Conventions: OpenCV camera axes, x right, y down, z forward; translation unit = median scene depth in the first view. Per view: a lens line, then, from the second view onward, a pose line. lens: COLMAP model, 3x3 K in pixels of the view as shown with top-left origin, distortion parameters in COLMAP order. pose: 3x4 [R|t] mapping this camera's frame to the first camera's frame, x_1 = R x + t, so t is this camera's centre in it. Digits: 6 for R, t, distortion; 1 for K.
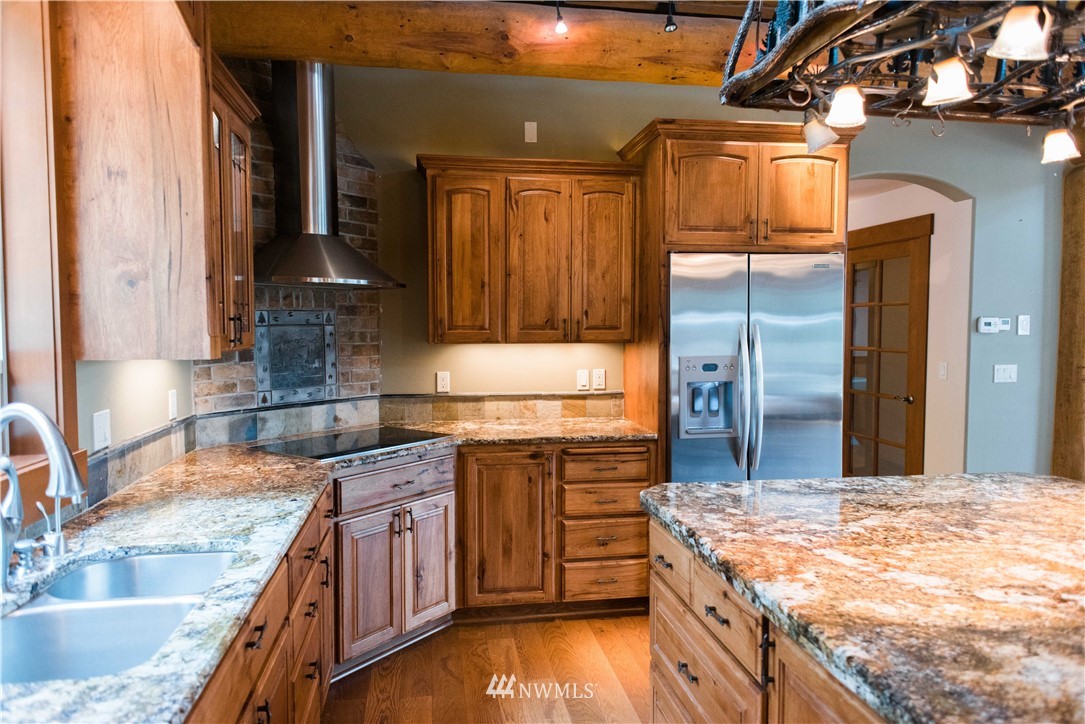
lens RADIAL K [[721.7, 0, 540.8], [0, 721.7, 363.7], [0, 0, 1]] dist [0.013371, -0.001990]
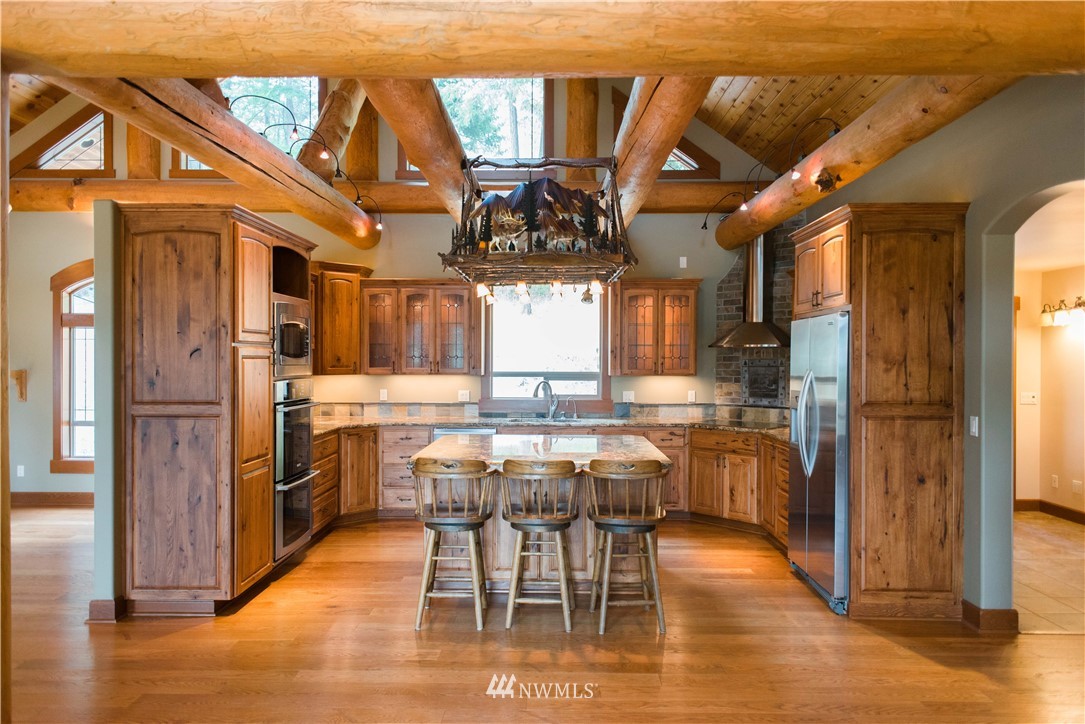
lens RADIAL K [[721.7, 0, 540.8], [0, 721.7, 363.7], [0, 0, 1]] dist [0.013371, -0.001990]
pose [[-0.180858, 0.008140, -0.983475, 1.717846], [-0.055966, 0.998260, 0.018554, -0.063342], [0.981916, 0.058396, -0.180088, 0.748299]]
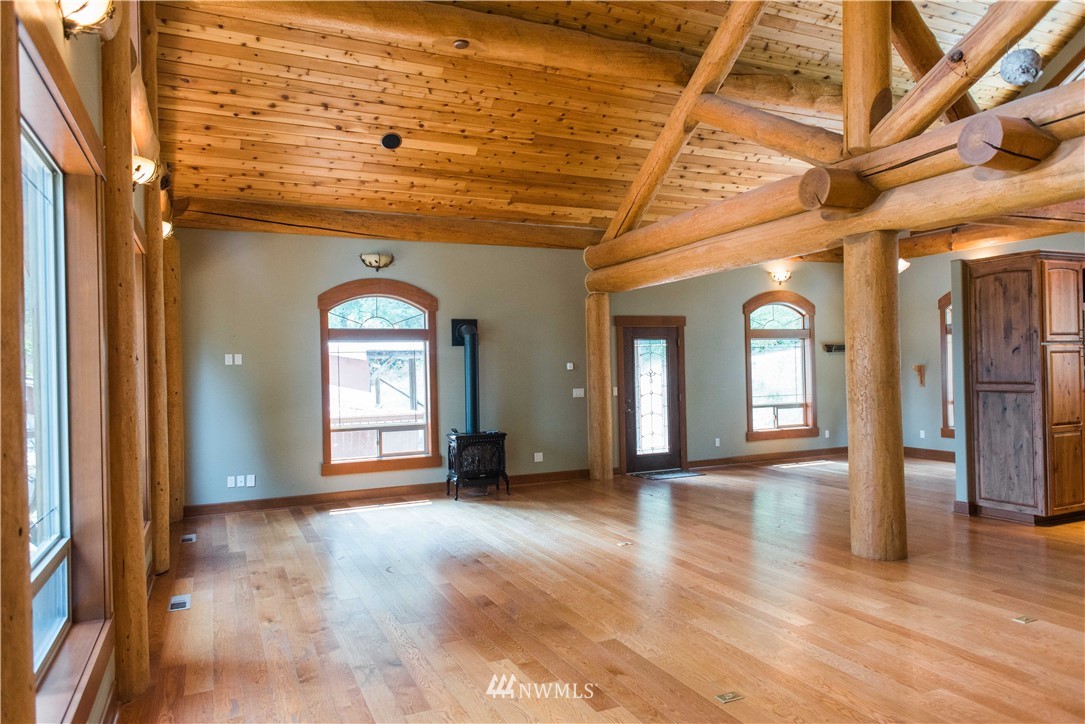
lens RADIAL K [[721.7, 0, 540.8], [0, 721.7, 363.7], [0, 0, 1]] dist [0.013371, -0.001990]
pose [[-0.963870, 0.022699, -0.265403, 2.305252], [0.009990, 0.998742, 0.049137, -0.096353], [0.266185, 0.044711, -0.962885, 1.437604]]
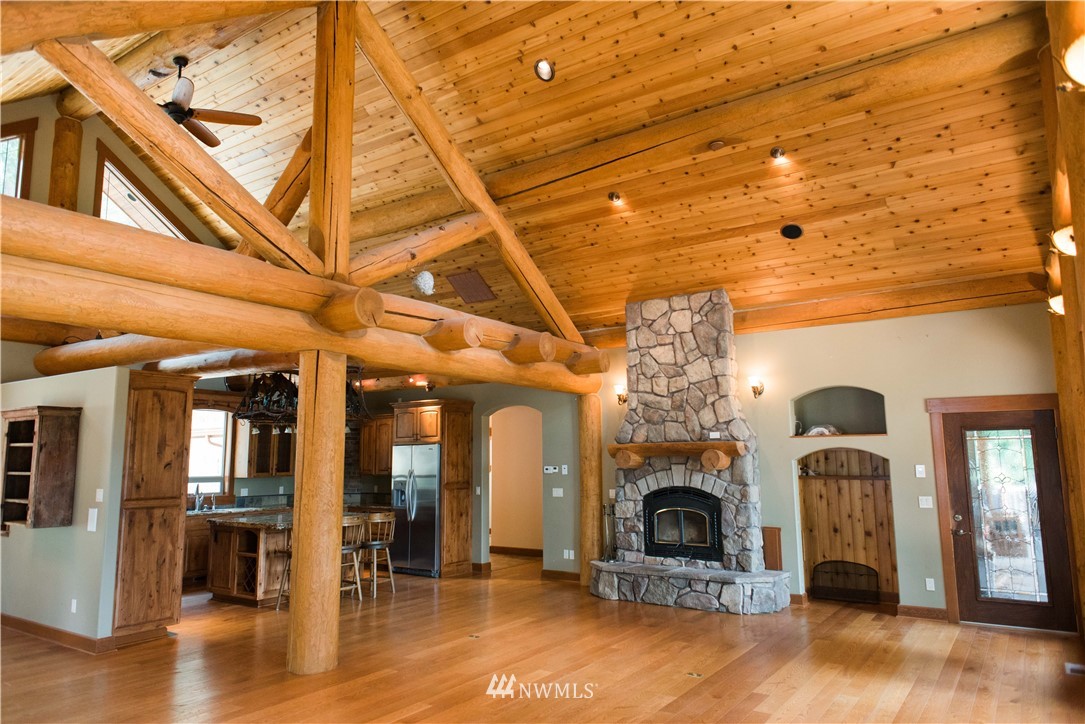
lens RADIAL K [[721.7, 0, 540.8], [0, 721.7, 363.7], [0, 0, 1]] dist [0.013371, -0.001990]
pose [[0.724842, -0.097820, -0.681935, 2.710178], [-0.028802, 0.984700, -0.171863, 0.009093], [0.688313, 0.144215, 0.710934, -0.793462]]
